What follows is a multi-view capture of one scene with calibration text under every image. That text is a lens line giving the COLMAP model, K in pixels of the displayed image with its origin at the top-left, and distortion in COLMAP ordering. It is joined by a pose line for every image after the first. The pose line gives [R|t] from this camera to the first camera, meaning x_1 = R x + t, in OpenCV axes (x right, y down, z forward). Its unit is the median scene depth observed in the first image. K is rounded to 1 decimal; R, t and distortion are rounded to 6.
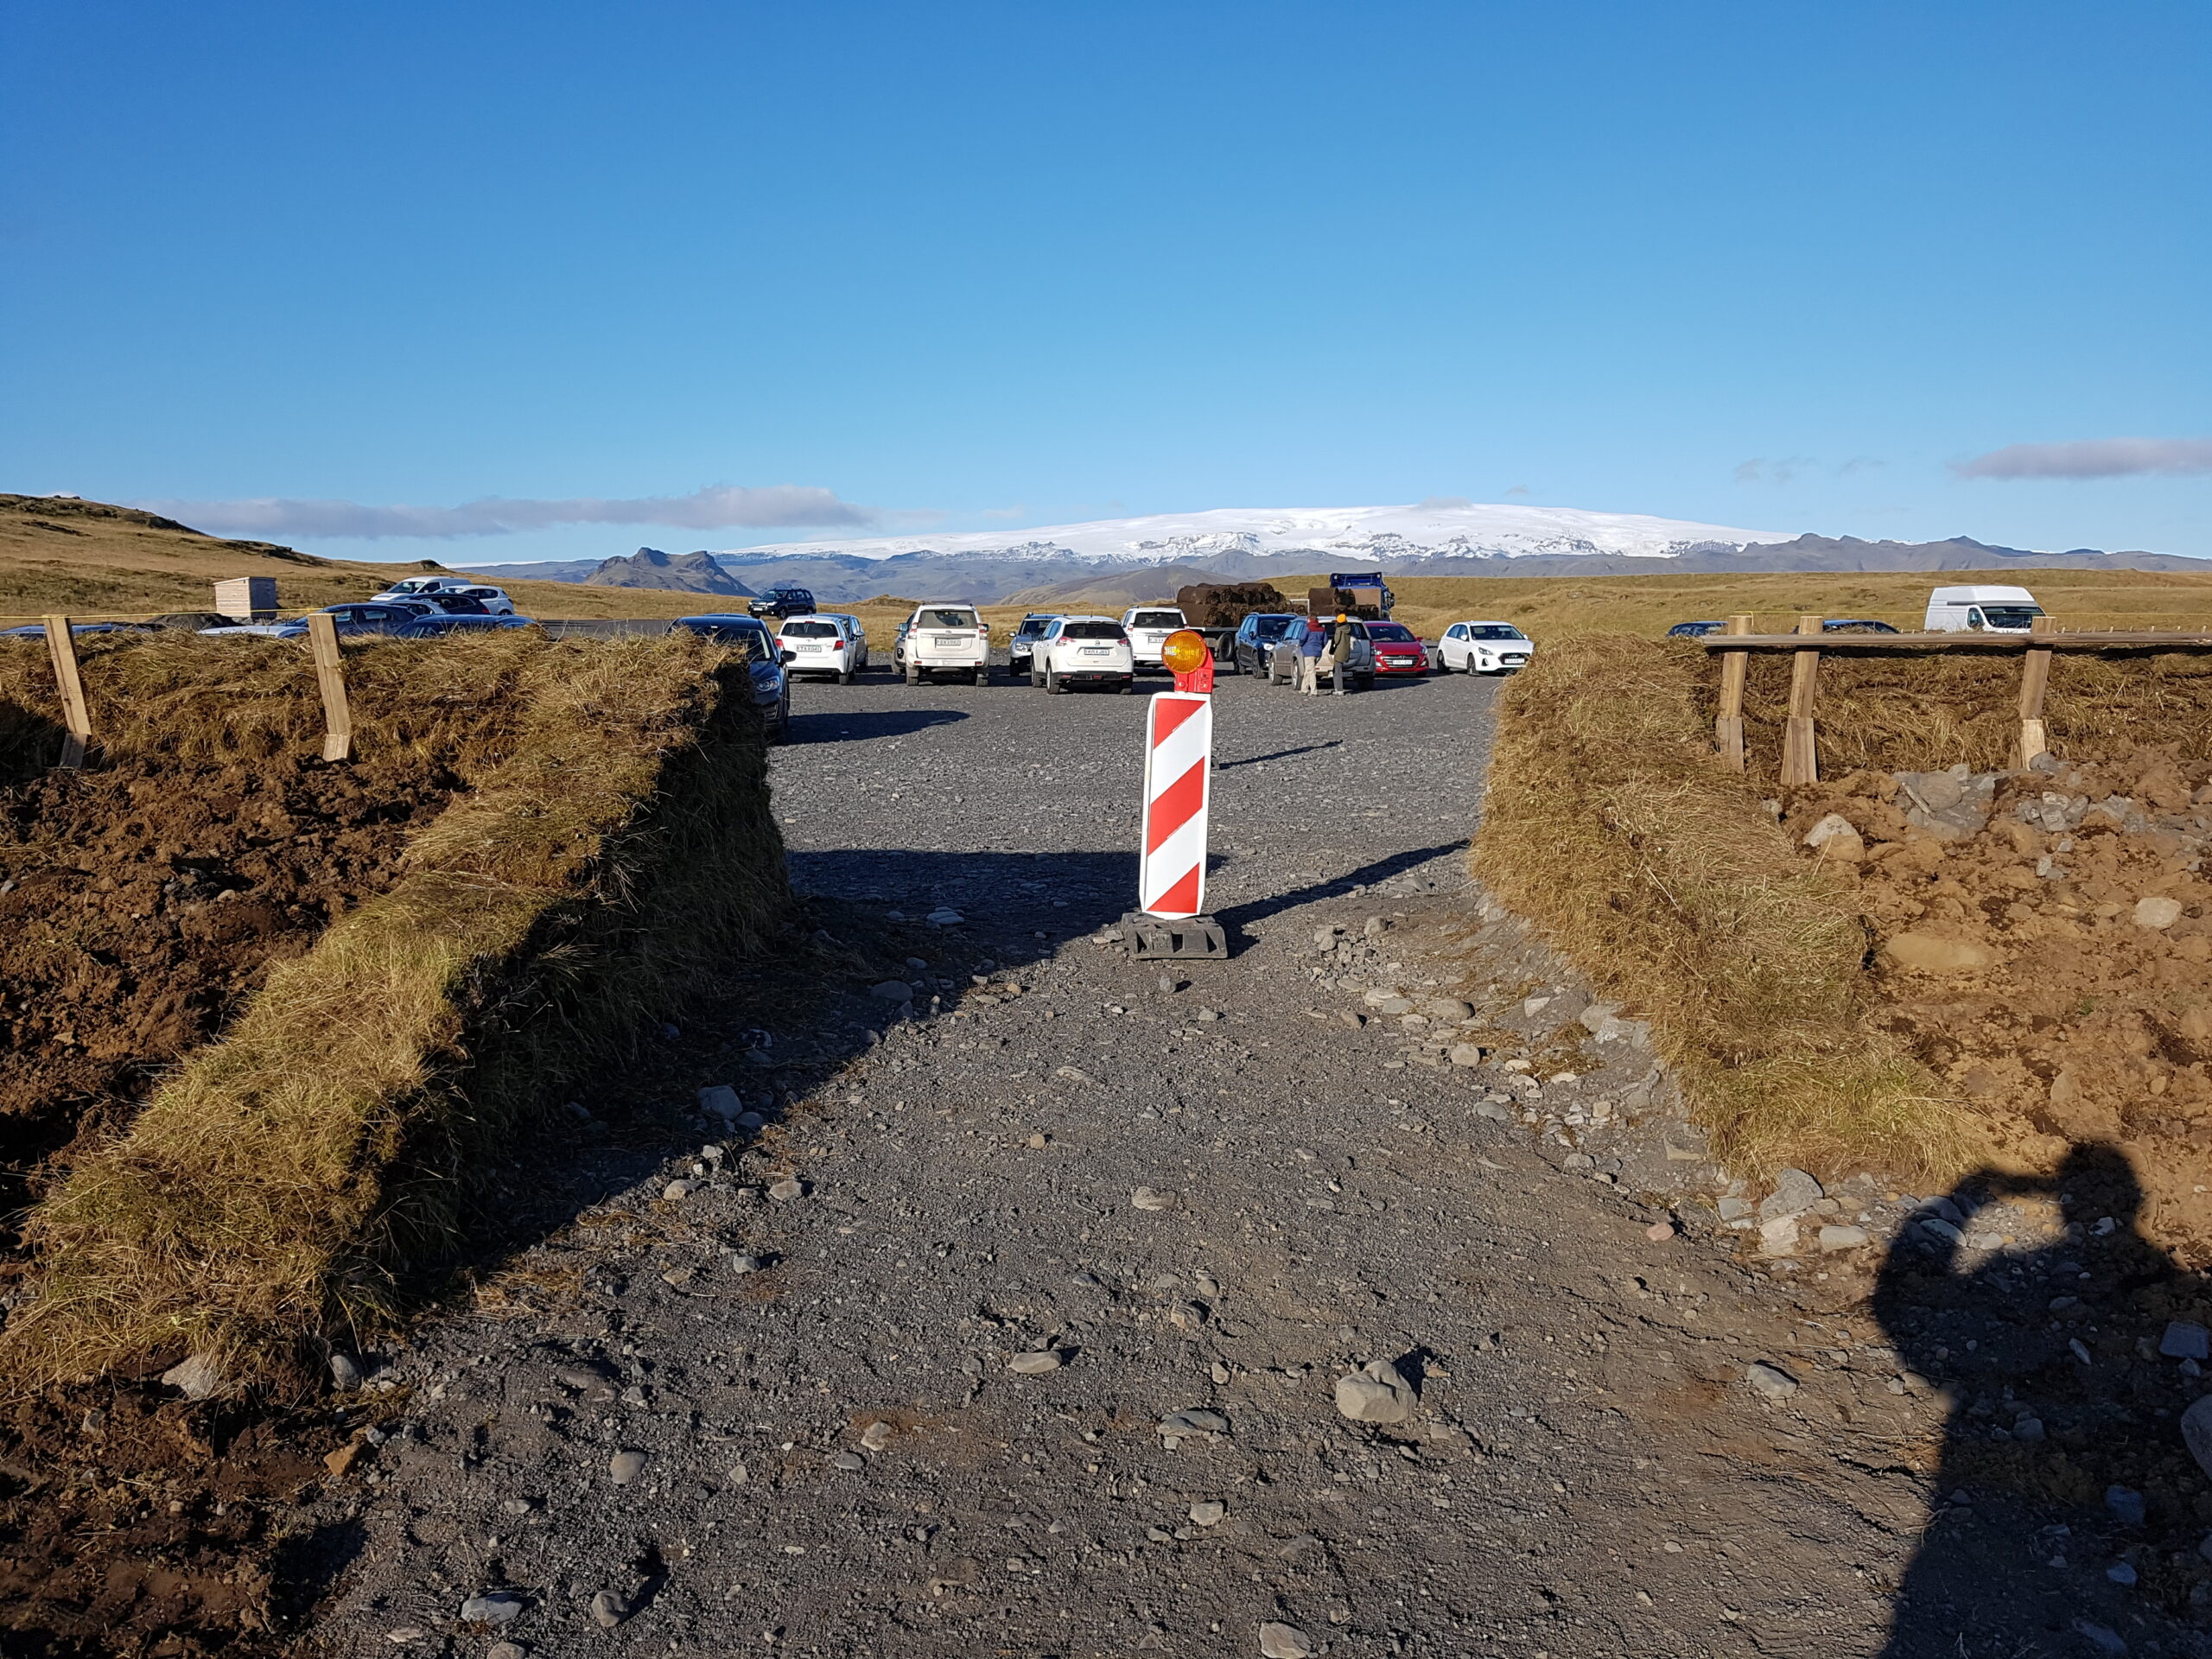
lens RADIAL K [[1729.5, 0, 1117.8], [0, 1729.5, 823.3], [0, 0, 1]] dist [0.067678, -0.098200]
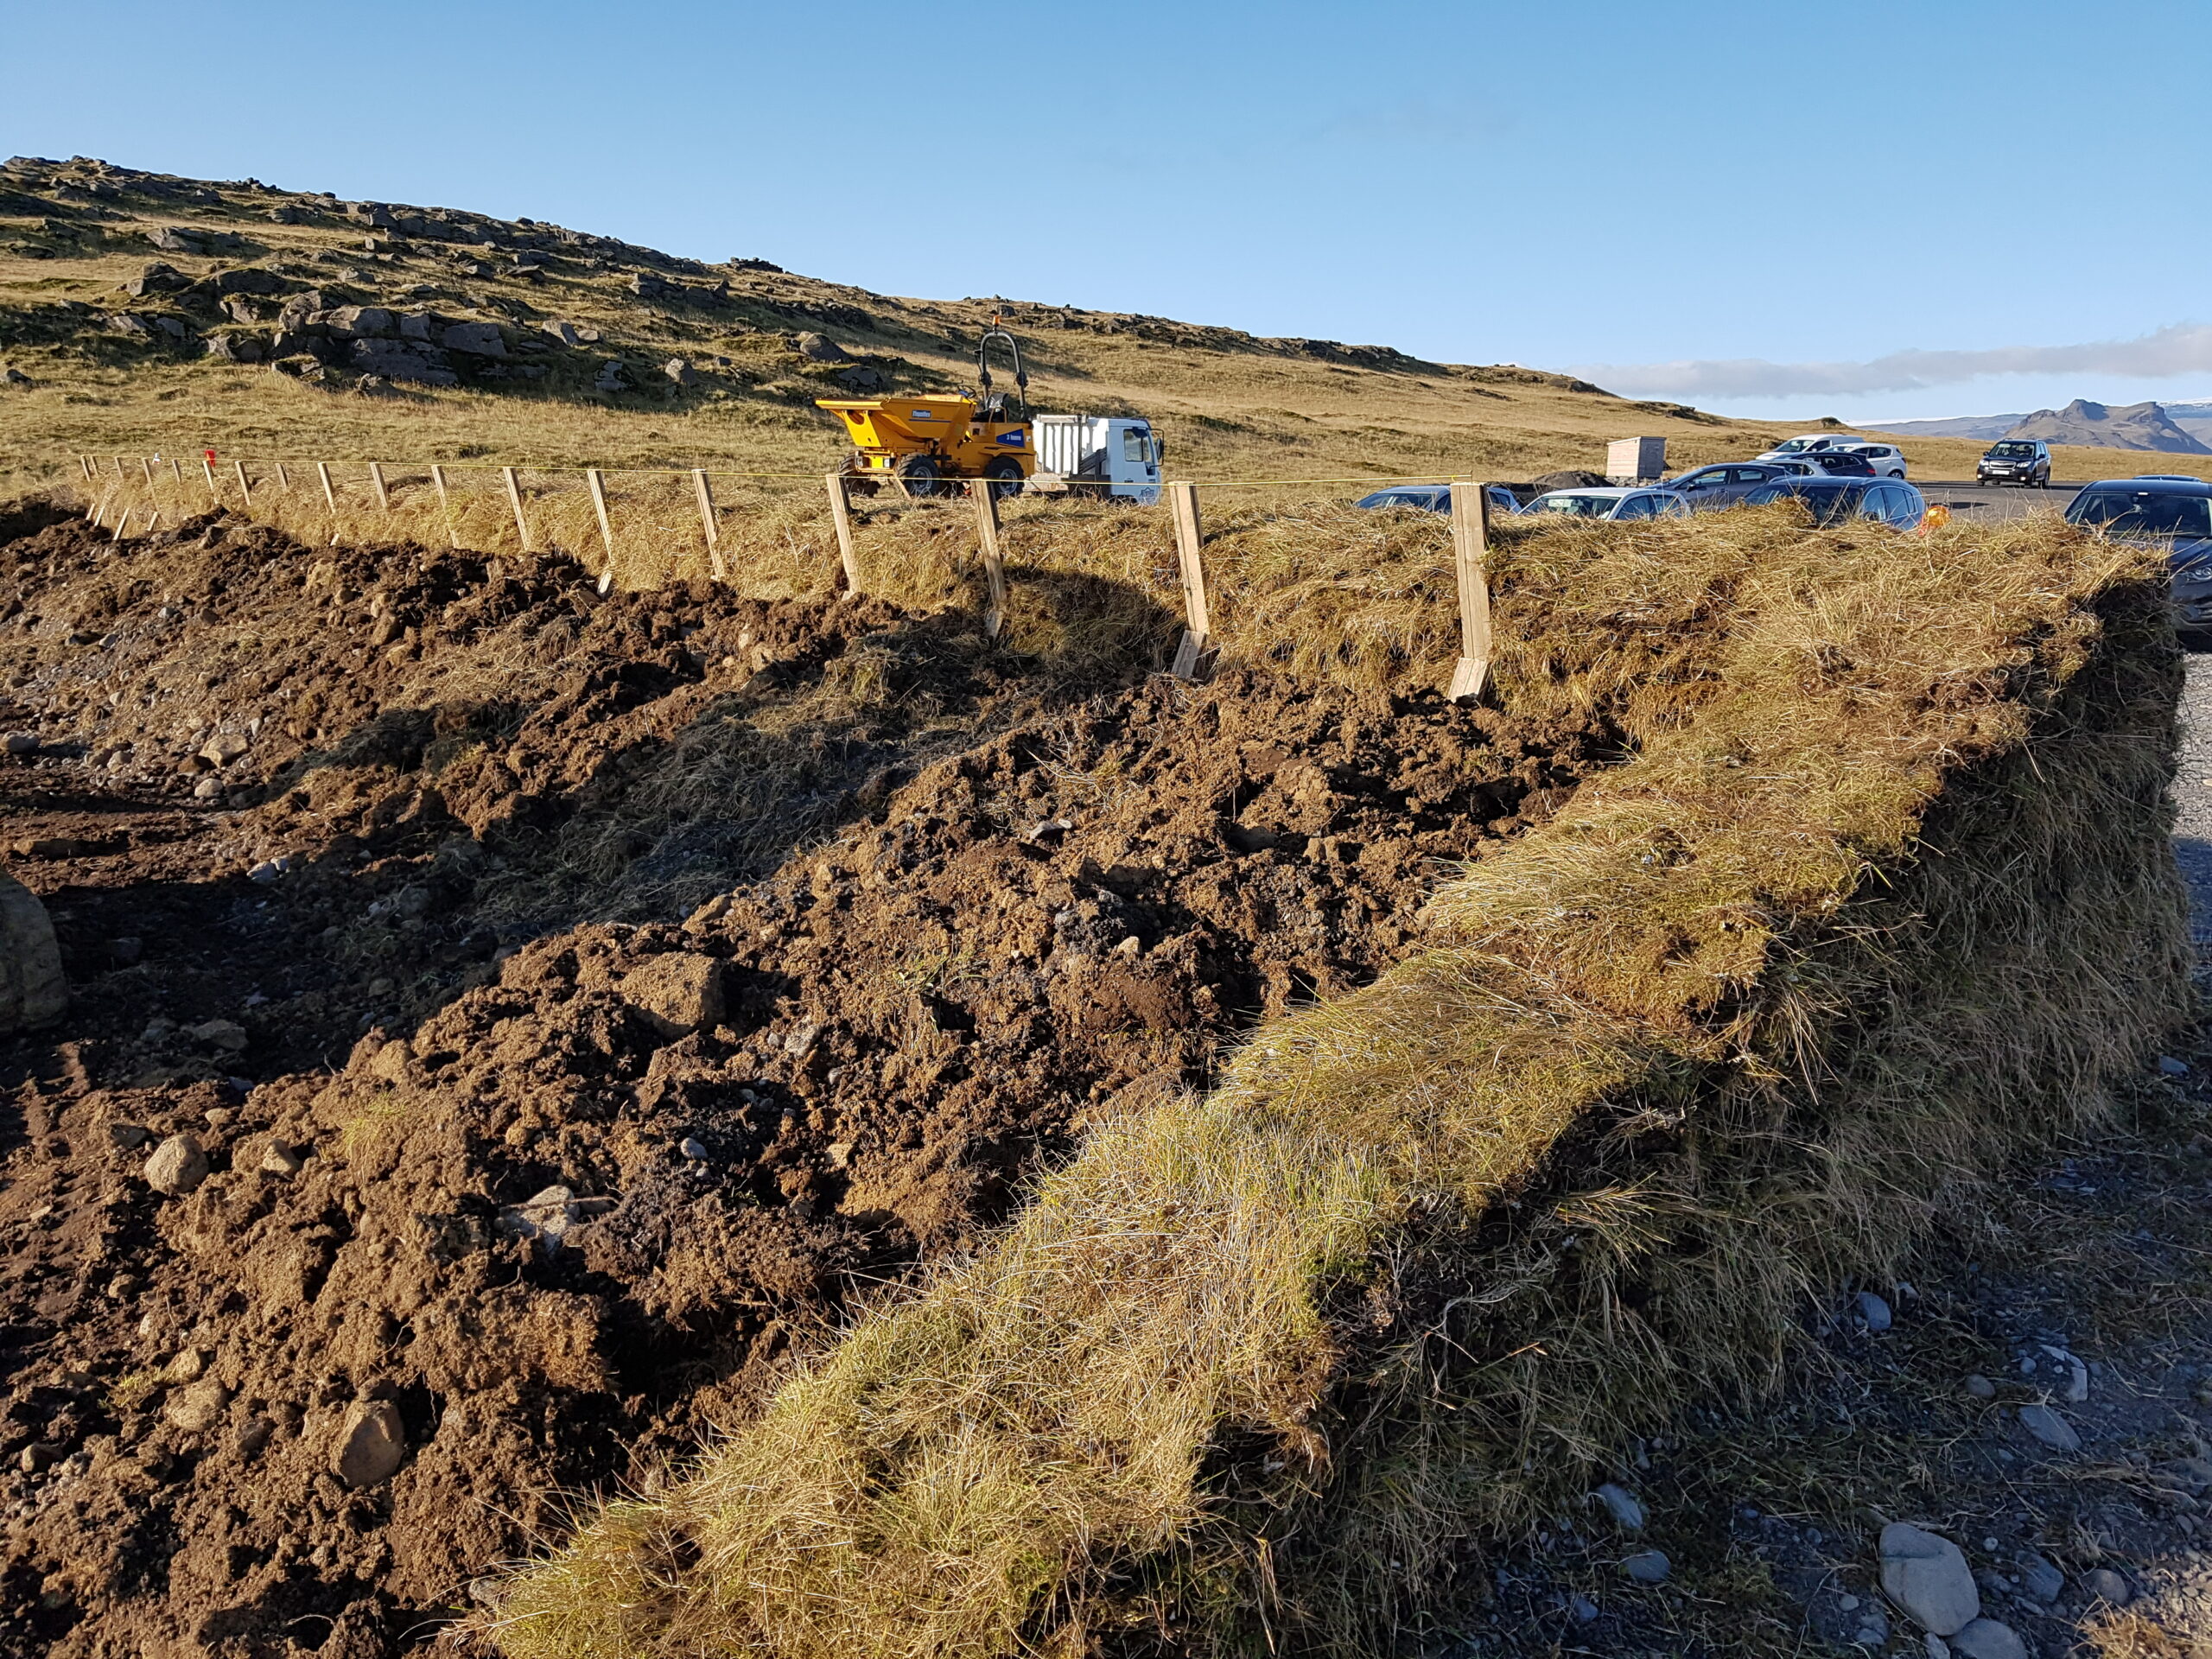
lens RADIAL K [[1729.5, 0, 1083.5], [0, 1729.5, 808.8], [0, 0, 1]] dist [0.067678, -0.098200]
pose [[0.719270, 0.140552, -0.680364, -0.080795], [-0.092383, 0.989974, 0.106847, -0.052647], [0.688561, -0.013998, 0.725044, 0.400236]]
